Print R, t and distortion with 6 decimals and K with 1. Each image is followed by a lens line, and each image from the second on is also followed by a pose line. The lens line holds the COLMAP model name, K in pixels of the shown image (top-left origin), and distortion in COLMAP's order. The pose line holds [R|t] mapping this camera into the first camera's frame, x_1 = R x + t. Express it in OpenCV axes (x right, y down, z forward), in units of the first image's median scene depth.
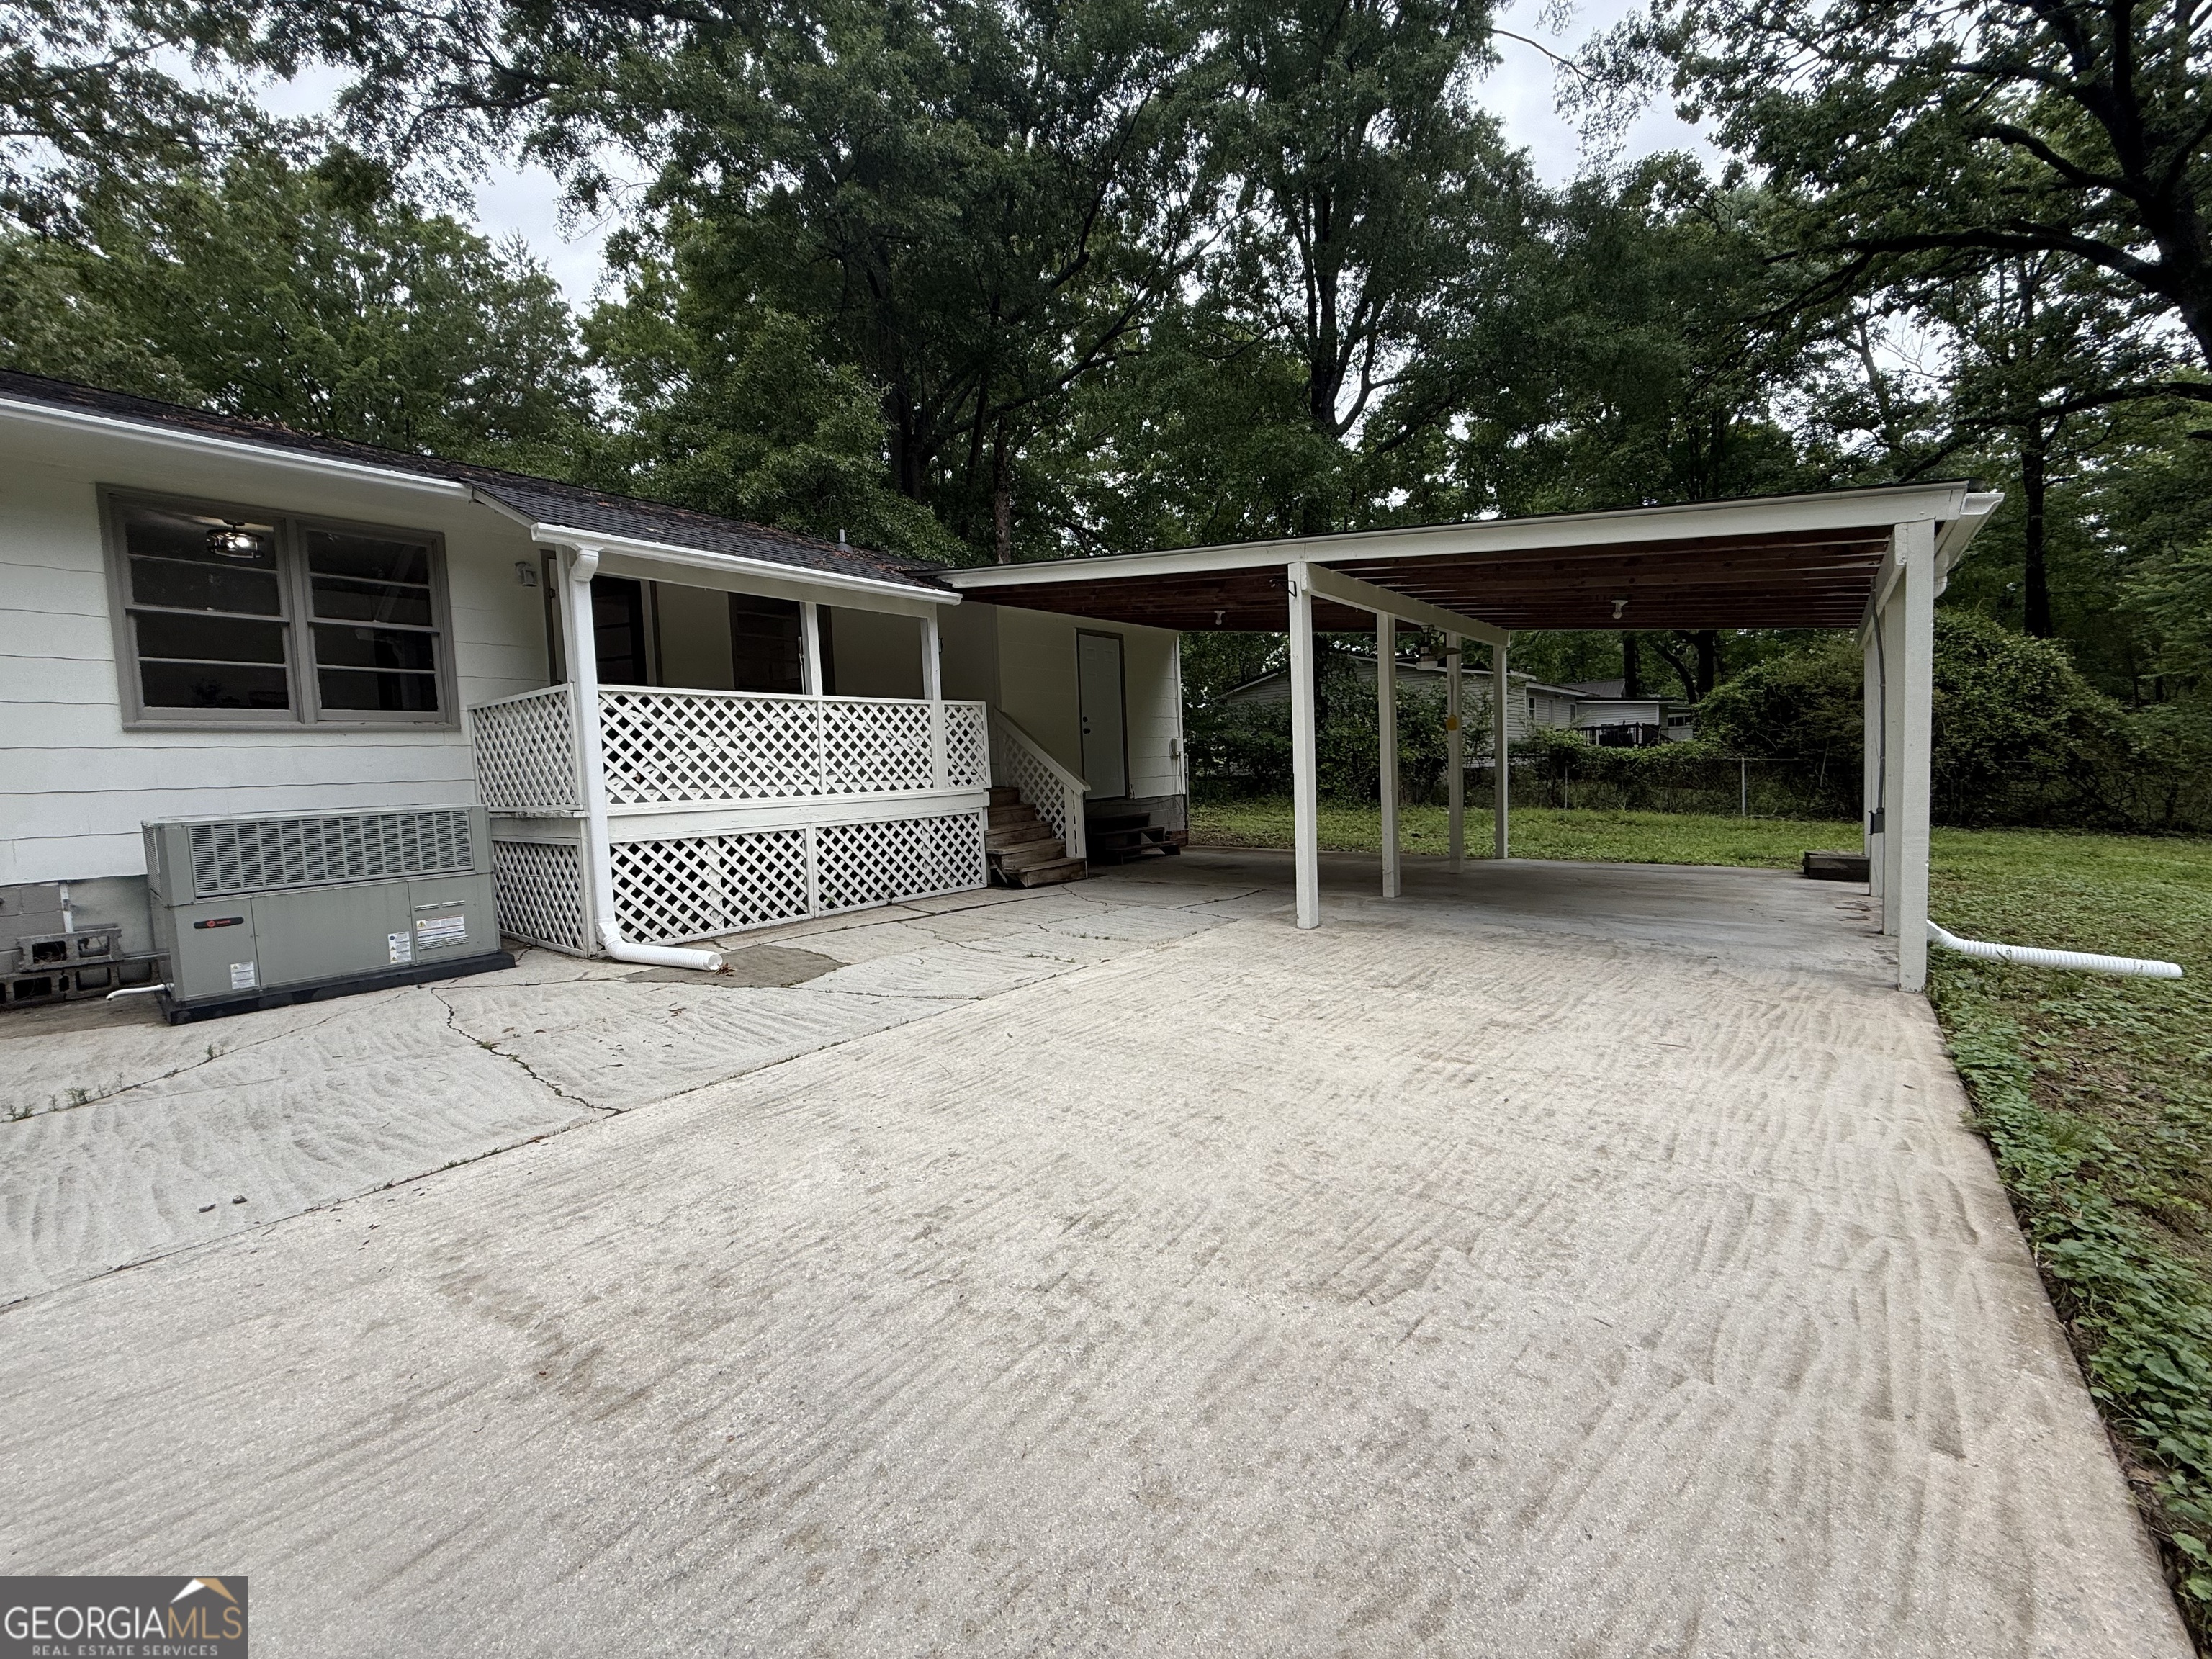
lens RADIAL K [[877.4, 0, 1097.9], [0, 877.4, 822.1], [0, 0, 1]] dist [-0.001818, 0.000822]
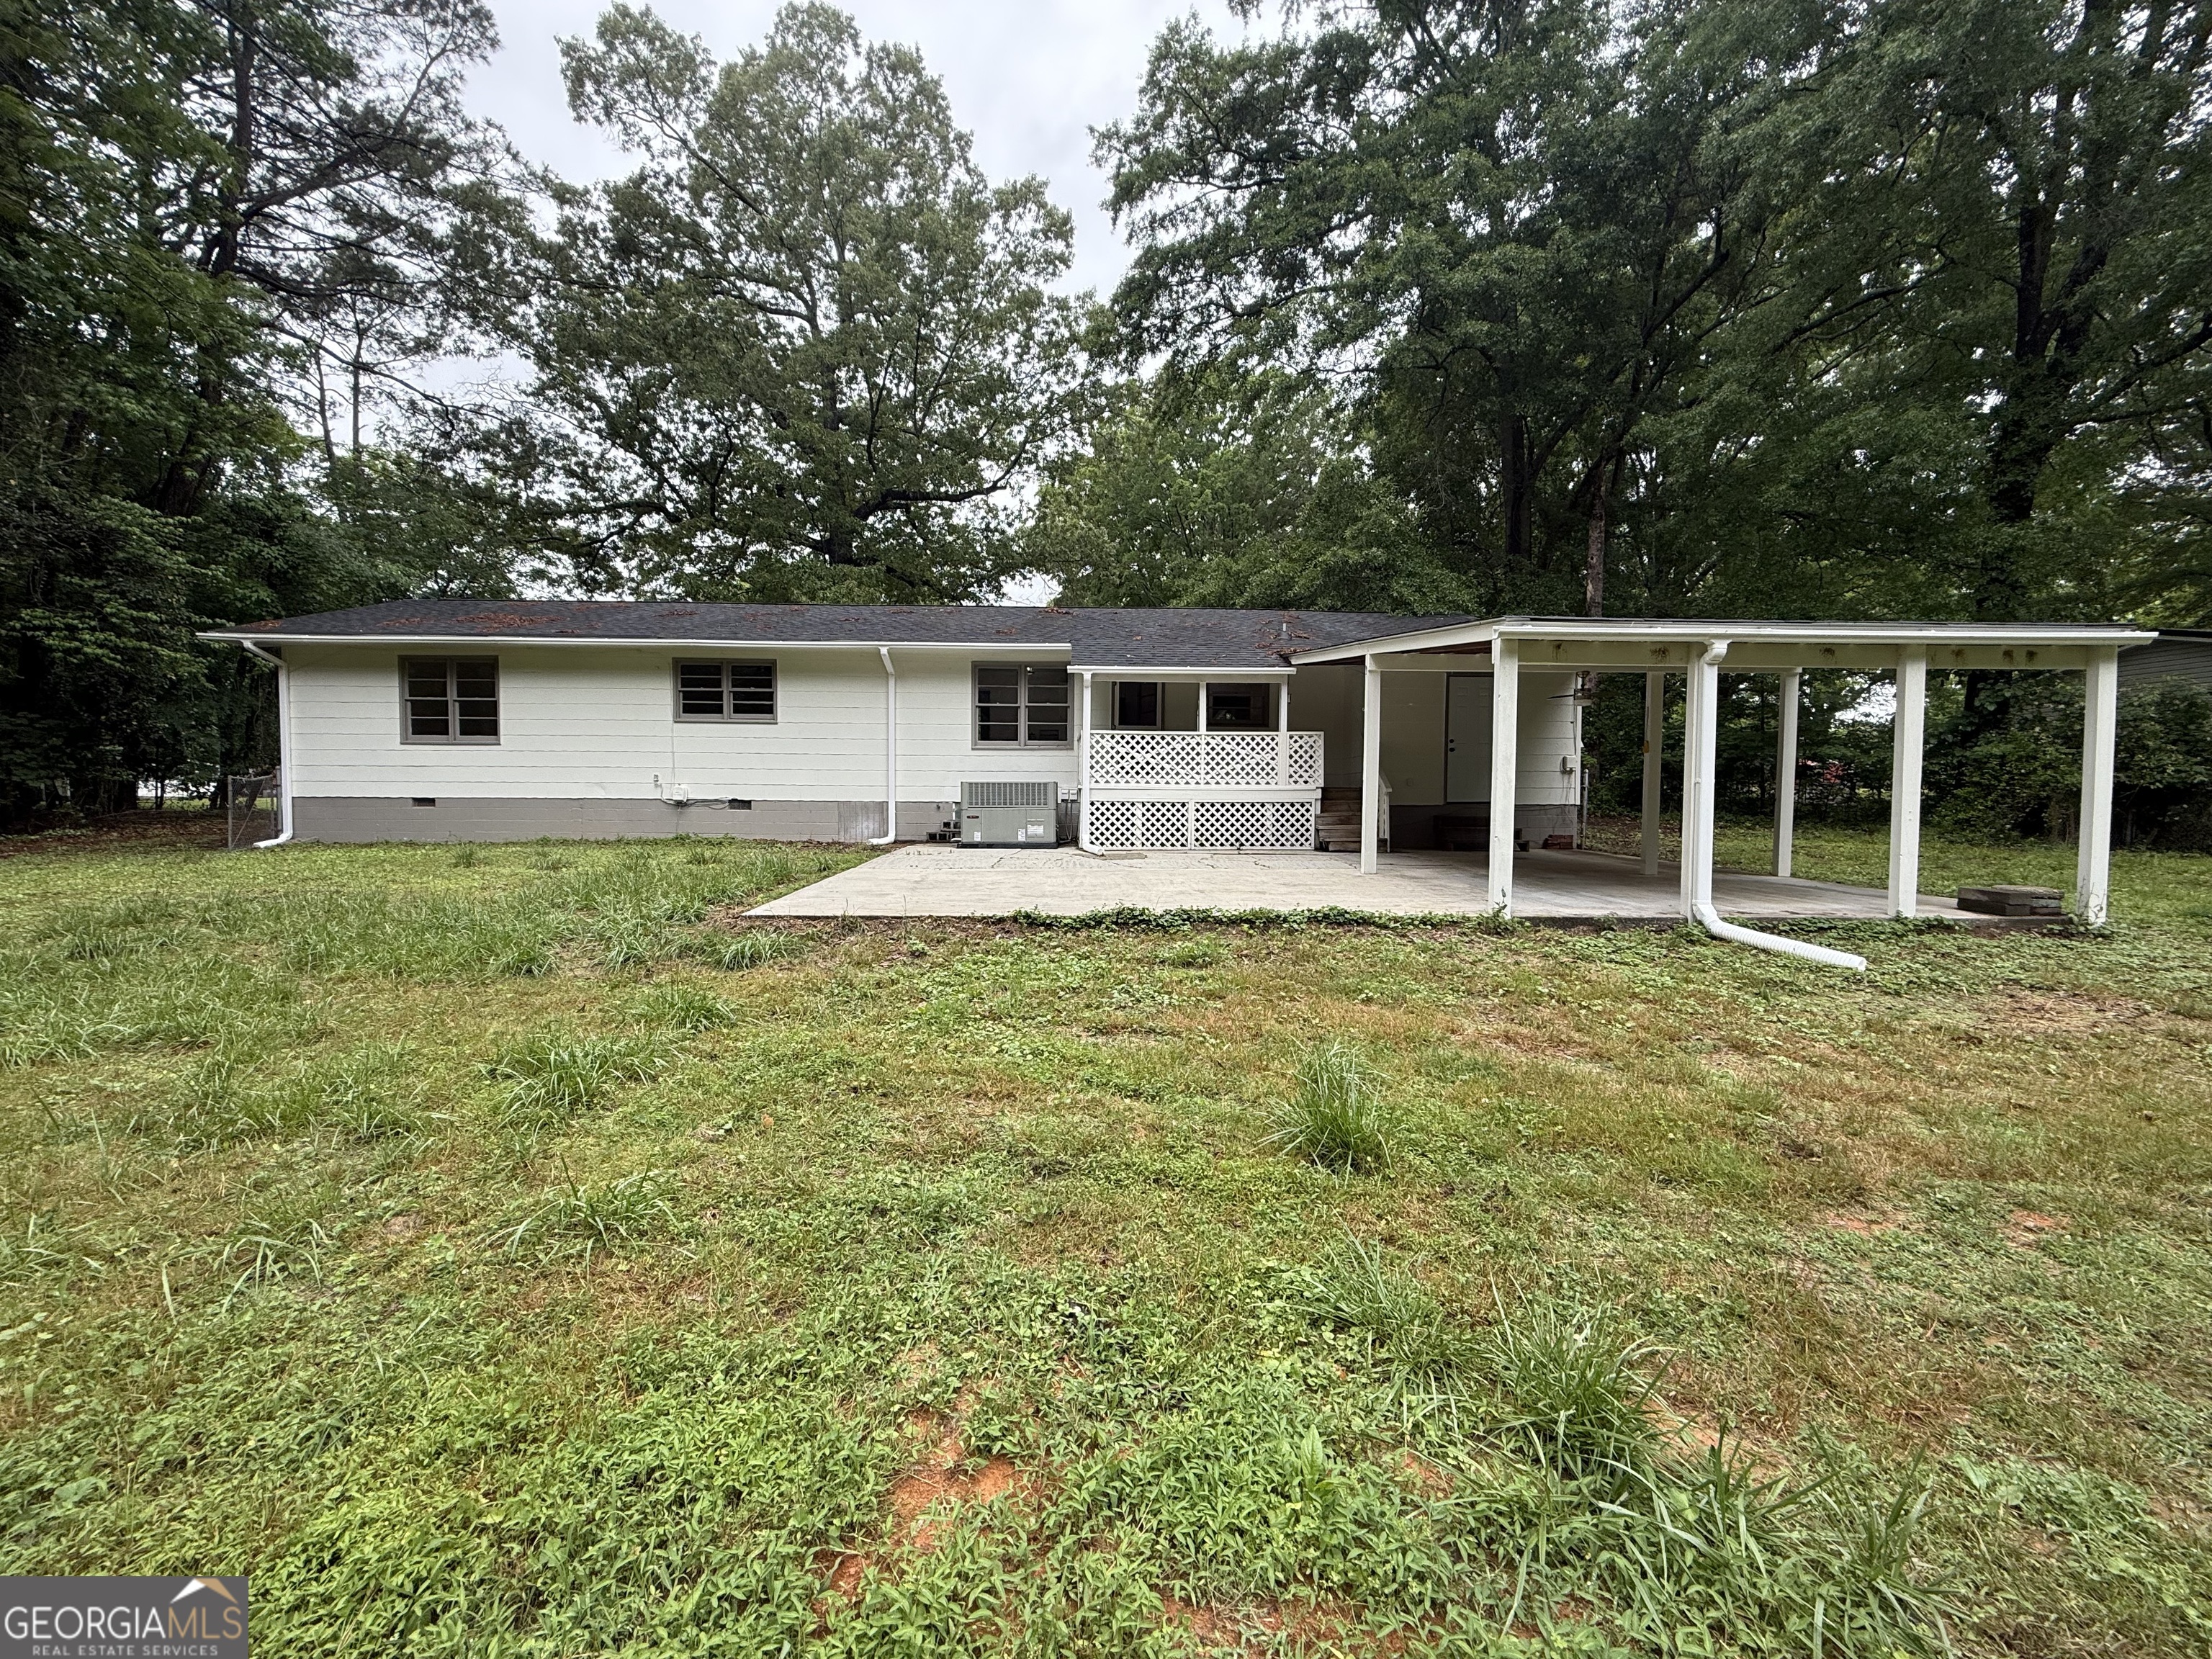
lens RADIAL K [[877.4, 0, 1107.7], [0, 877.4, 817.2], [0, 0, 1]] dist [-0.001818, 0.000822]
pose [[0.660705, 0.062423, -0.748045, 1.099797], [-0.077219, 0.996902, 0.014986, 0.028444], [0.746663, 0.047862, 0.663478, -0.441361]]
